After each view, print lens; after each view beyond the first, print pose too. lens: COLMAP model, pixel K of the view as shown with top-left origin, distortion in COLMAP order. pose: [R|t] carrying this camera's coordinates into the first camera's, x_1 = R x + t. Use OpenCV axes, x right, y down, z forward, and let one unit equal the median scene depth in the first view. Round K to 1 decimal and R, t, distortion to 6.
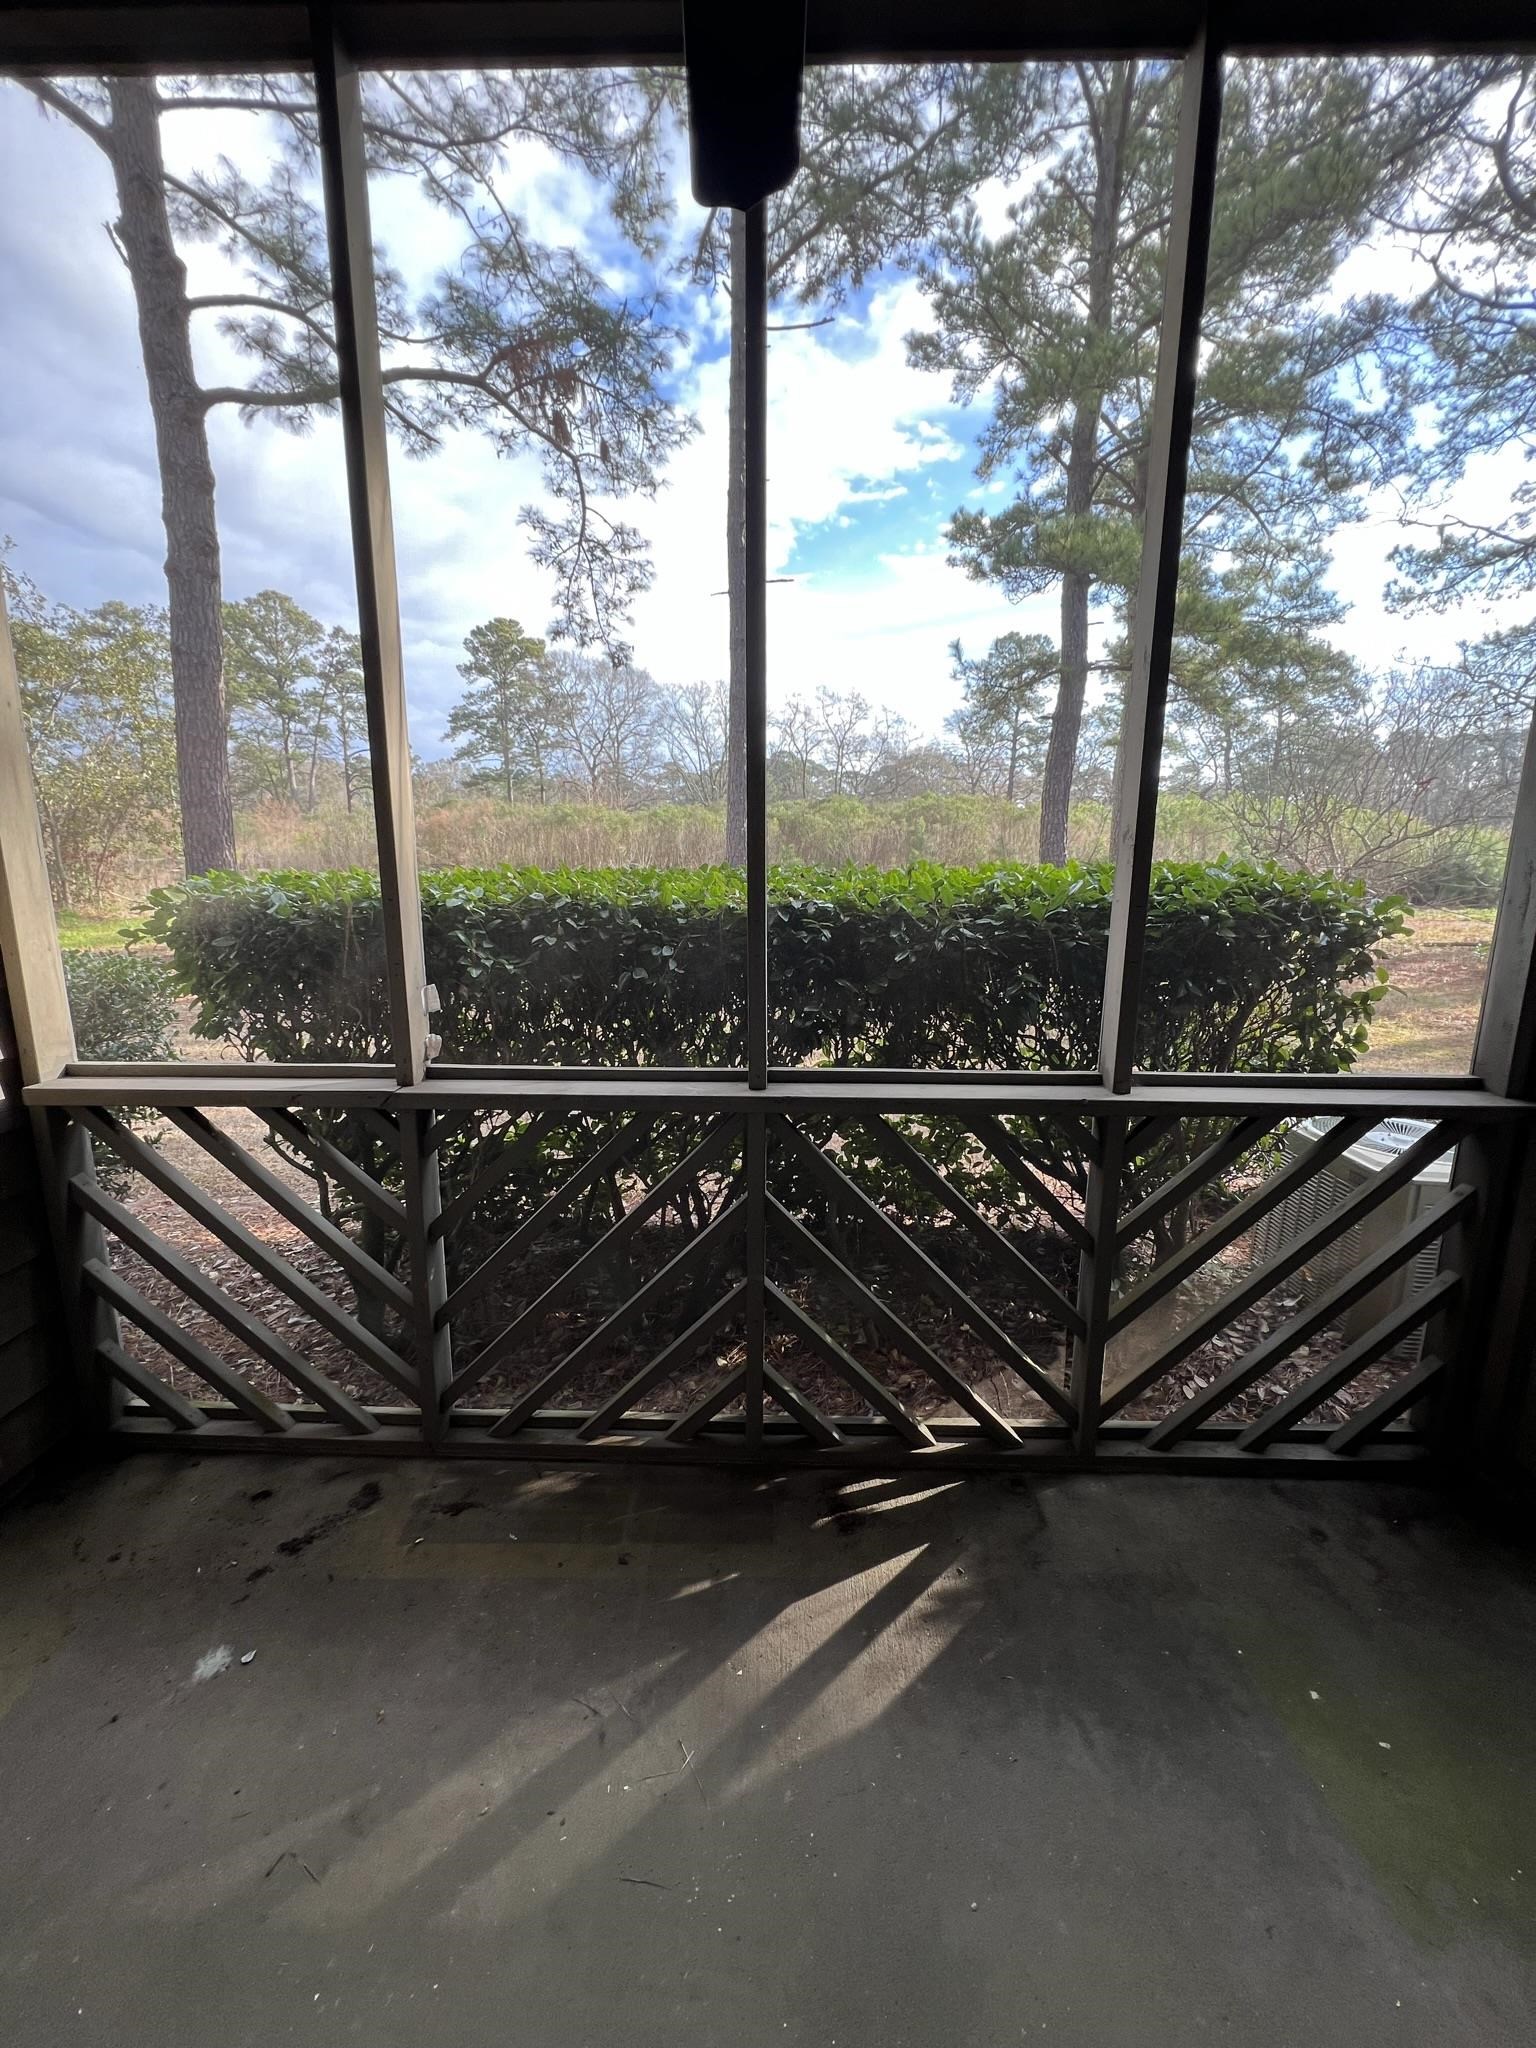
lens RADIAL K [[832.7, 0, 768.0], [0, 832.7, 1024.0], [0, 0, 1]] dist [-0.002090, -0.000076]
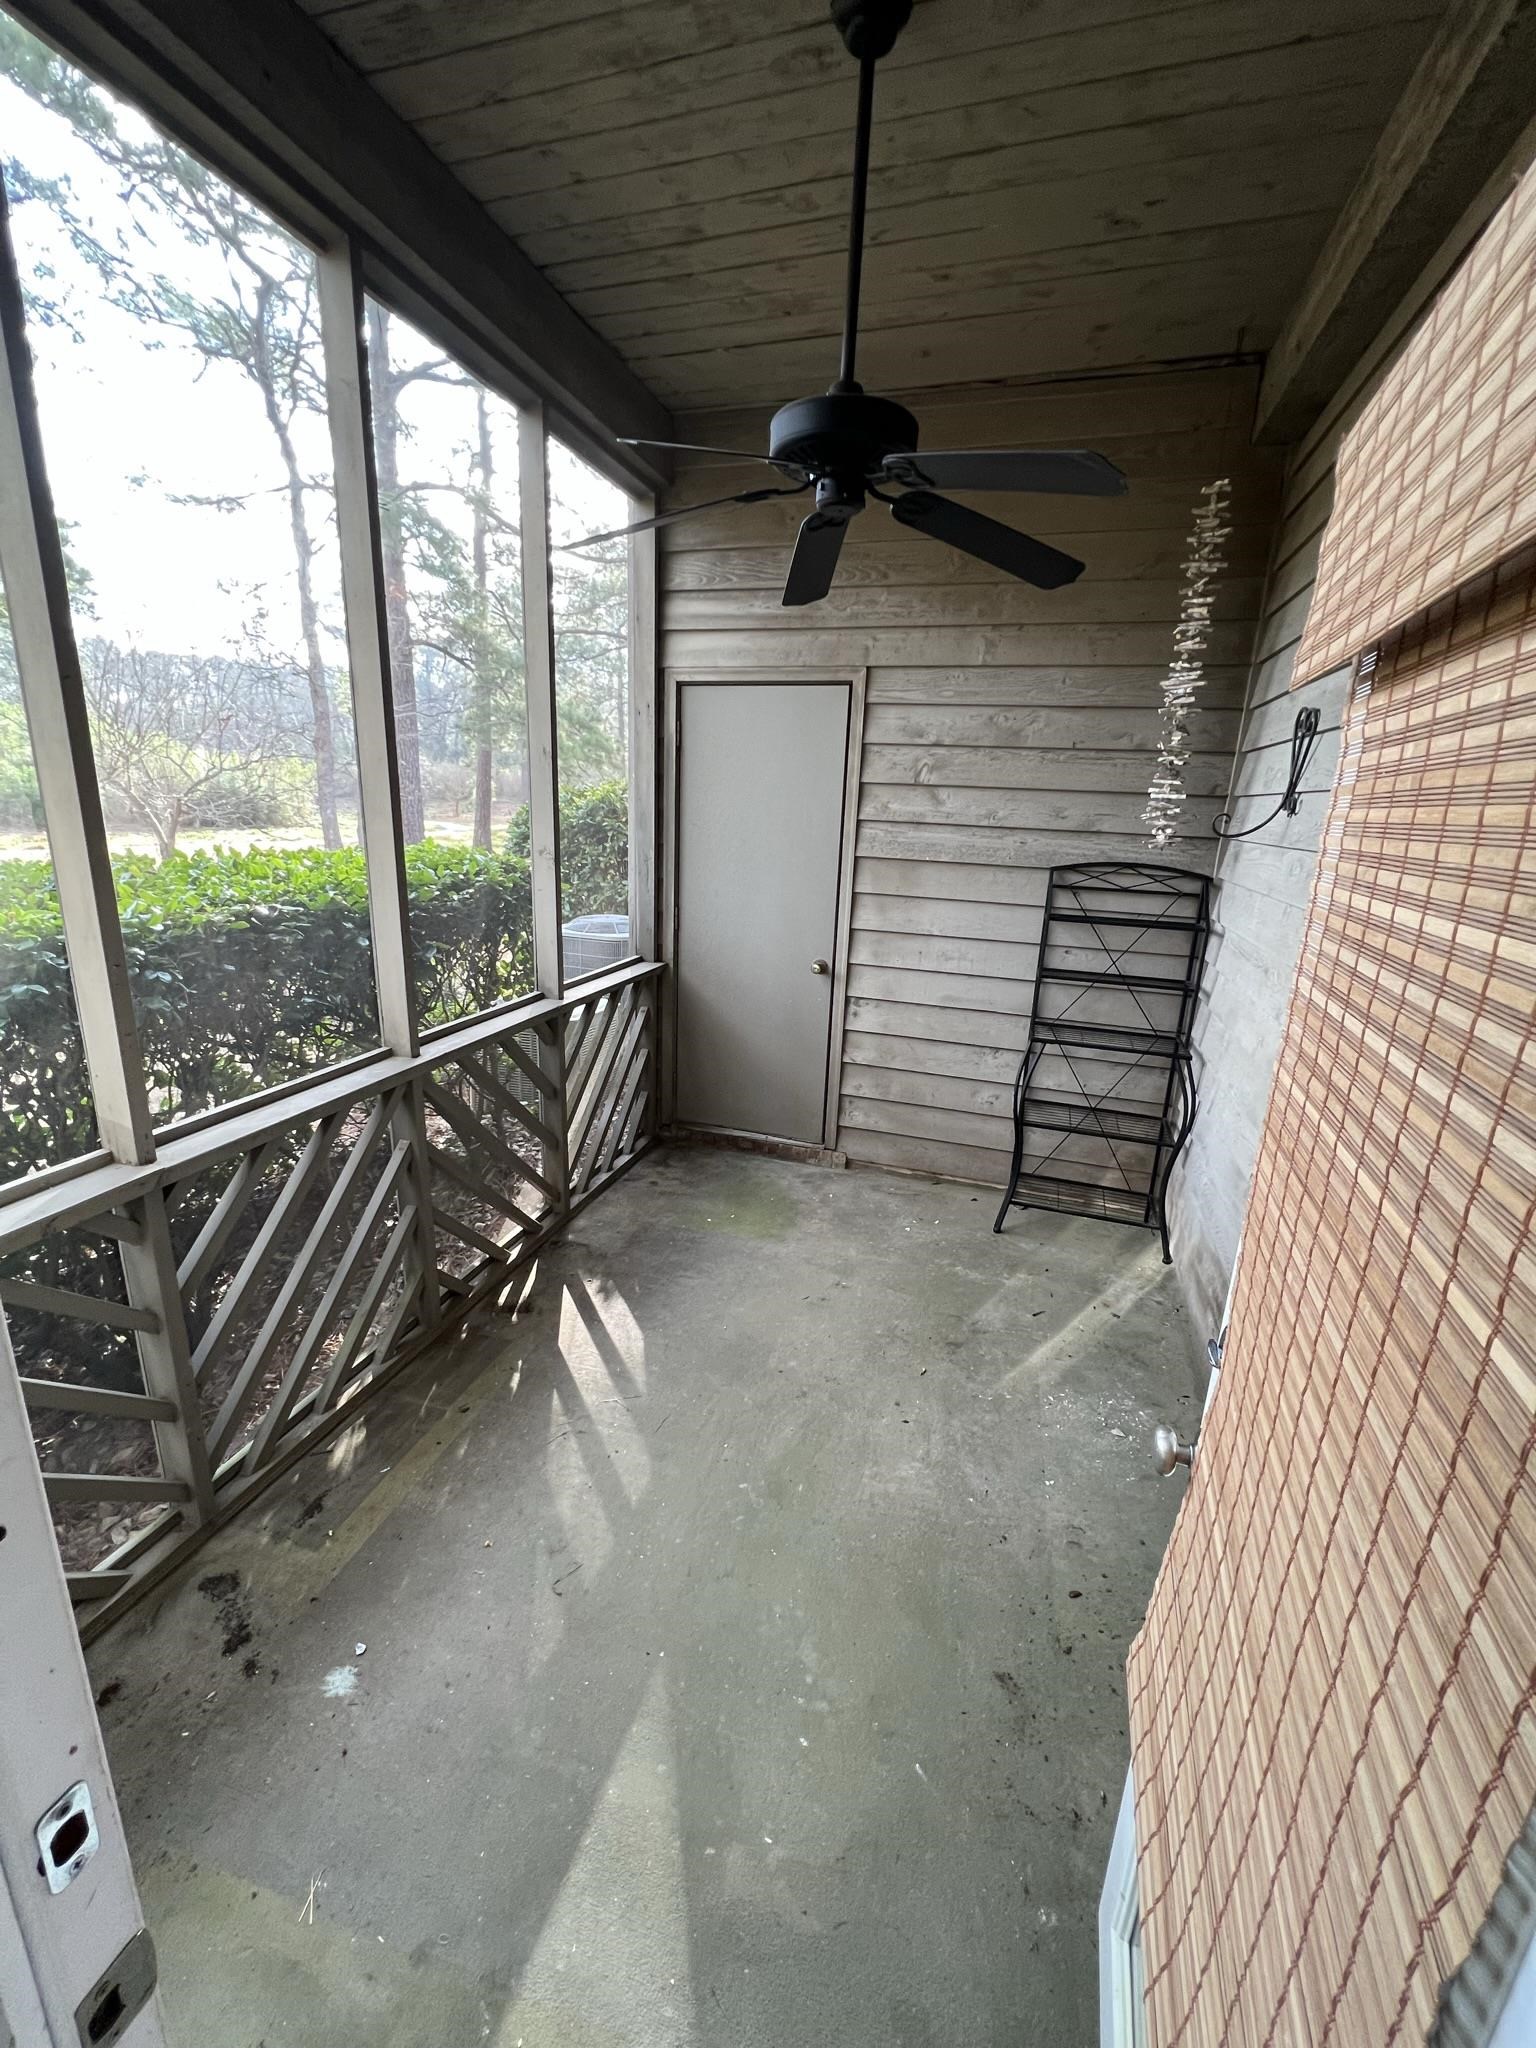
lens RADIAL K [[832.7, 0, 768.0], [0, 832.7, 1024.0], [0, 0, 1]] dist [-0.002090, -0.000076]
pose [[0.277799, -0.246216, 0.928550, -0.960050], [0.267470, 0.948198, 0.171406, 0.007091], [-0.922653, 0.200742, 0.329264, 0.051324]]
